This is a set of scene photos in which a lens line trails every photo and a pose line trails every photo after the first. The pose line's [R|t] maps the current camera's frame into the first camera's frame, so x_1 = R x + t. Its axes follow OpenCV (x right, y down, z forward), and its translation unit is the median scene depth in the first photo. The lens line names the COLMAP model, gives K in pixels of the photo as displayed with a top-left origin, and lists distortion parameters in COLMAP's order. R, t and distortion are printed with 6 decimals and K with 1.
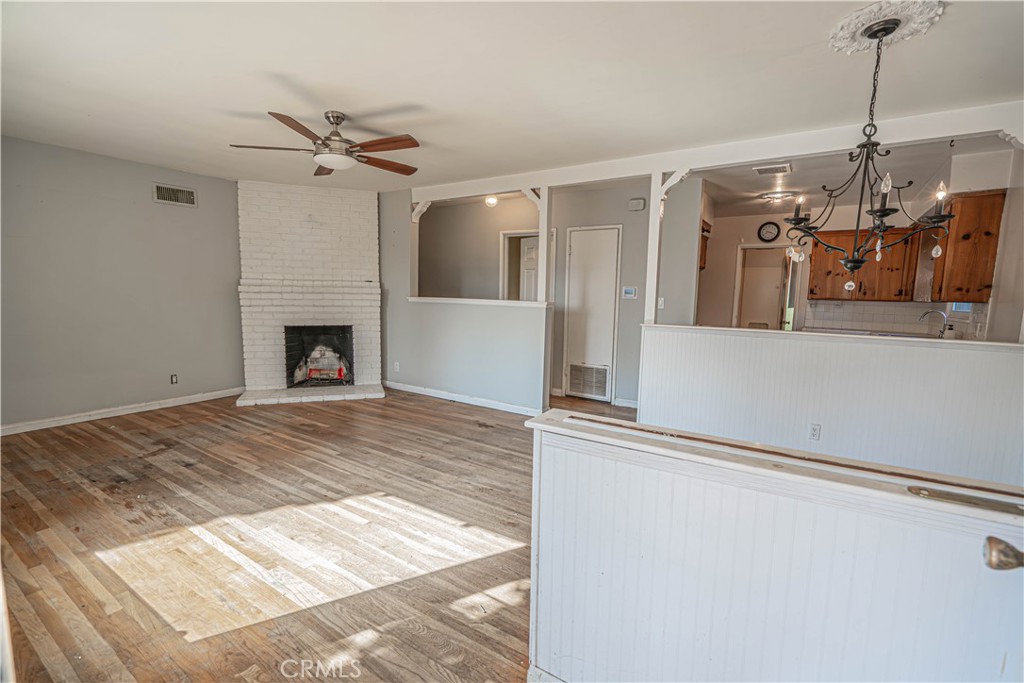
lens RADIAL K [[457.5, 0, 518.0], [0, 457.5, 347.1], [0, 0, 1]] dist [-0.005665, -0.000552]
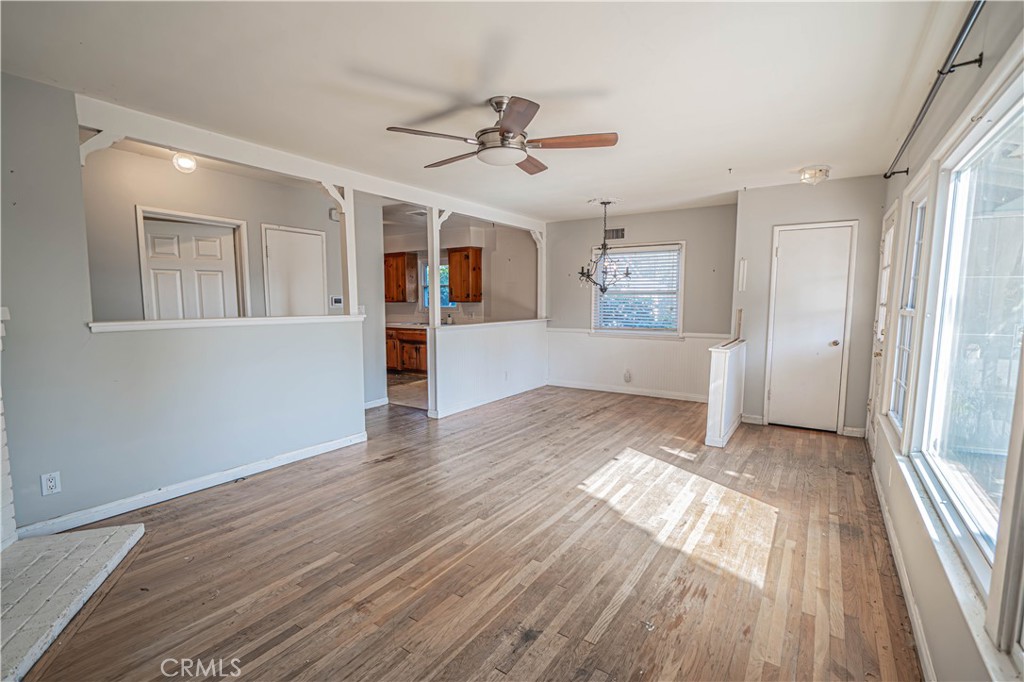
lens RADIAL K [[457.5, 0, 518.0], [0, 457.5, 346.6], [0, 0, 1]] dist [-0.005665, -0.000552]
pose [[0.016377, -0.125640, 0.991941, -1.177914], [0.116157, 0.985595, 0.122919, -0.153636], [-0.993096, 0.113208, 0.030735, 0.913531]]
